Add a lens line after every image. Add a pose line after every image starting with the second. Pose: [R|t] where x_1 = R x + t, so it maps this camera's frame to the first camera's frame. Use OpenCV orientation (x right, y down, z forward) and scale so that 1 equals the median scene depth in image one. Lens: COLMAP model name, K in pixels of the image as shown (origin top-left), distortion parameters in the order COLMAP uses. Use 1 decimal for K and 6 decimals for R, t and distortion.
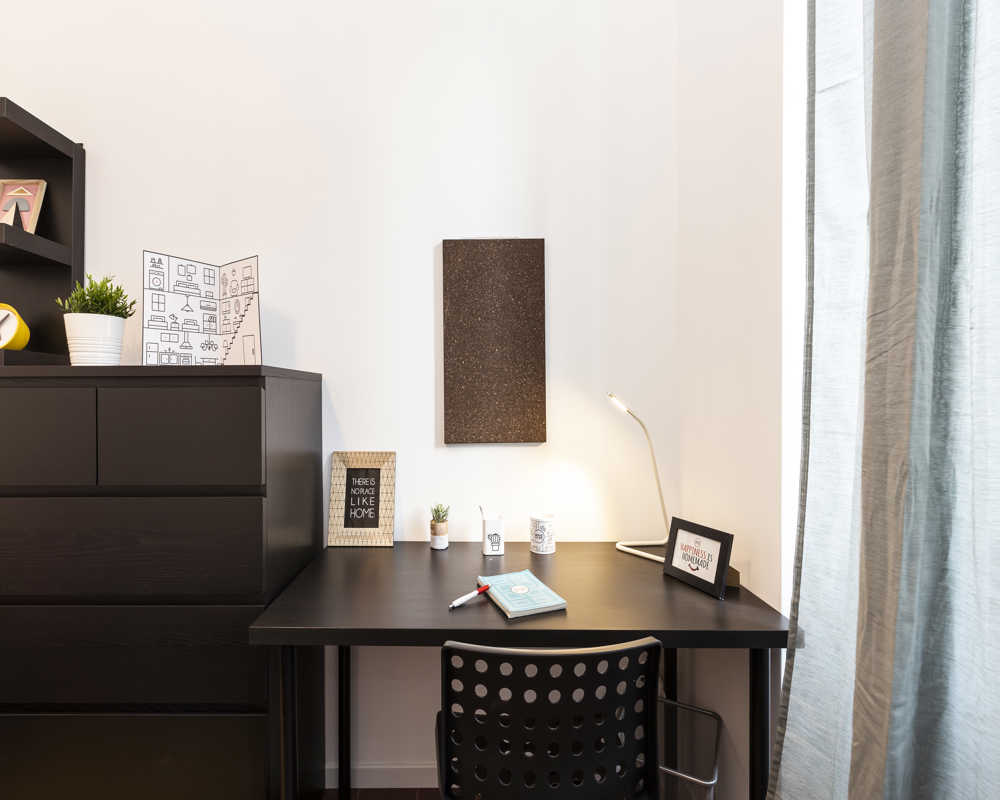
lens RADIAL K [[453.7, 0, 464.1], [0, 453.7, 398.0], [0, 0, 1]] dist [0.006113, -0.003947]
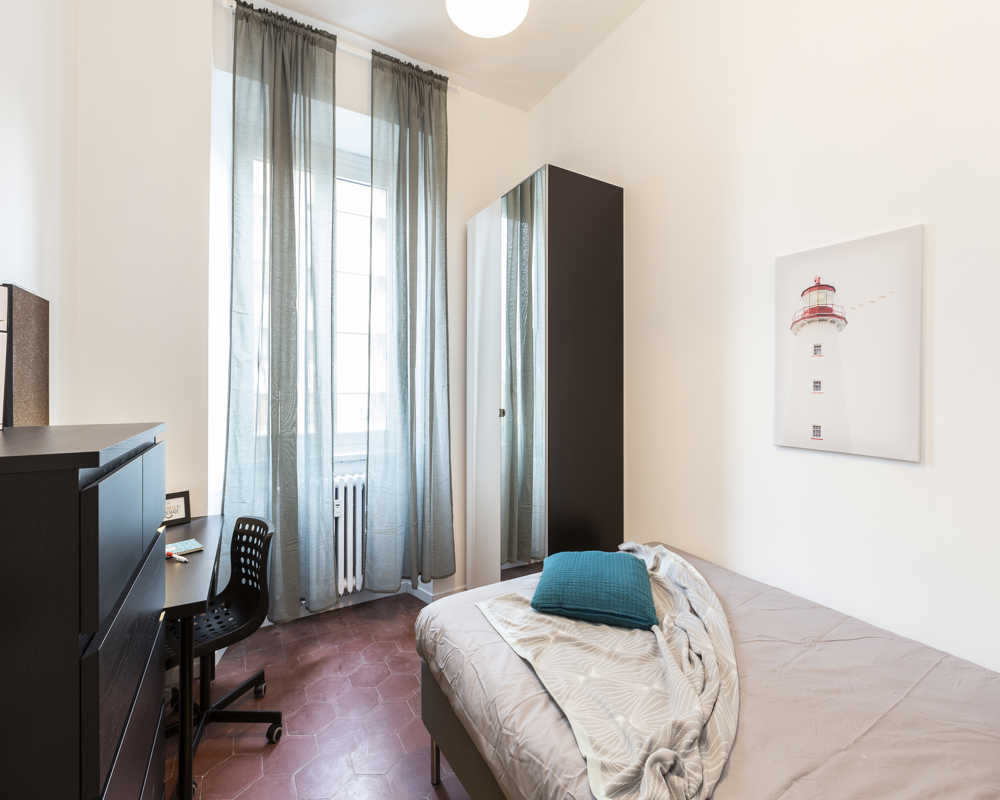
lens RADIAL K [[453.7, 0, 531.9], [0, 453.7, 388.7], [0, 0, 1]] dist [0.006113, -0.003947]
pose [[-0.540065, 0.010731, 0.841555, -1.547189], [0.008450, 0.999937, -0.007328, -0.109044], [-0.841581, 0.003153, -0.540121, 0.597984]]
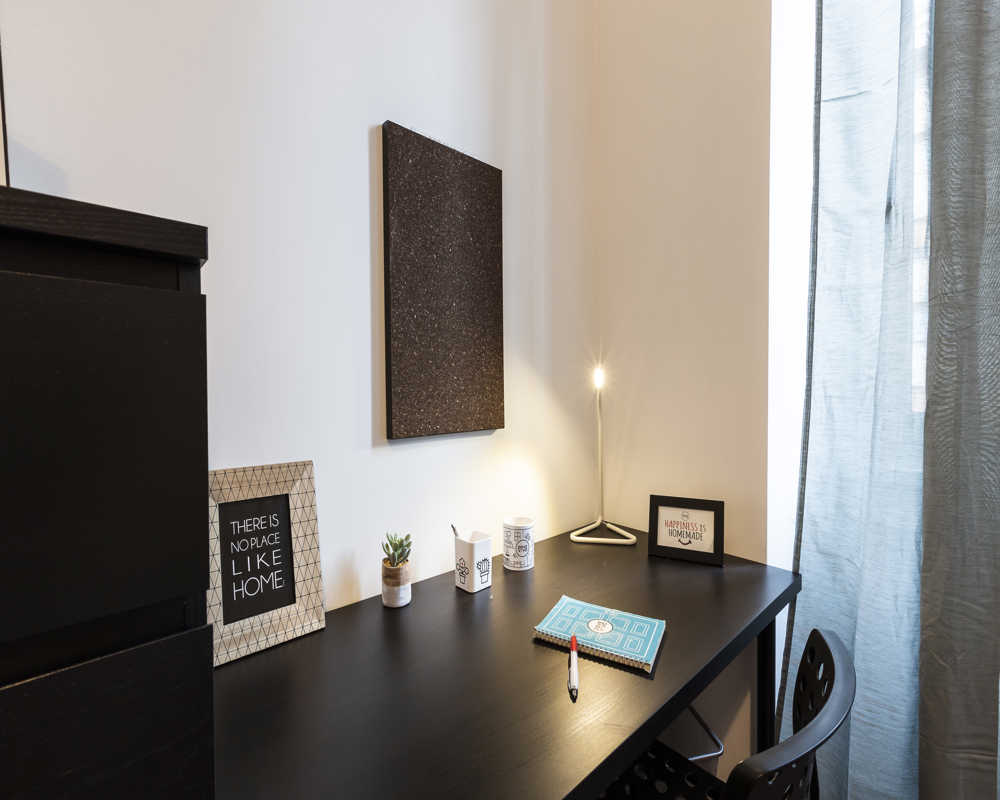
lens RADIAL K [[453.7, 0, 485.8], [0, 453.7, 394.5], [0, 0, 1]] dist [0.006113, -0.003947]
pose [[0.739246, -0.006439, 0.673405, -0.387629], [0.006648, 0.999975, 0.002264, 0.036865], [-0.673403, 0.002803, 0.739271, 0.446739]]
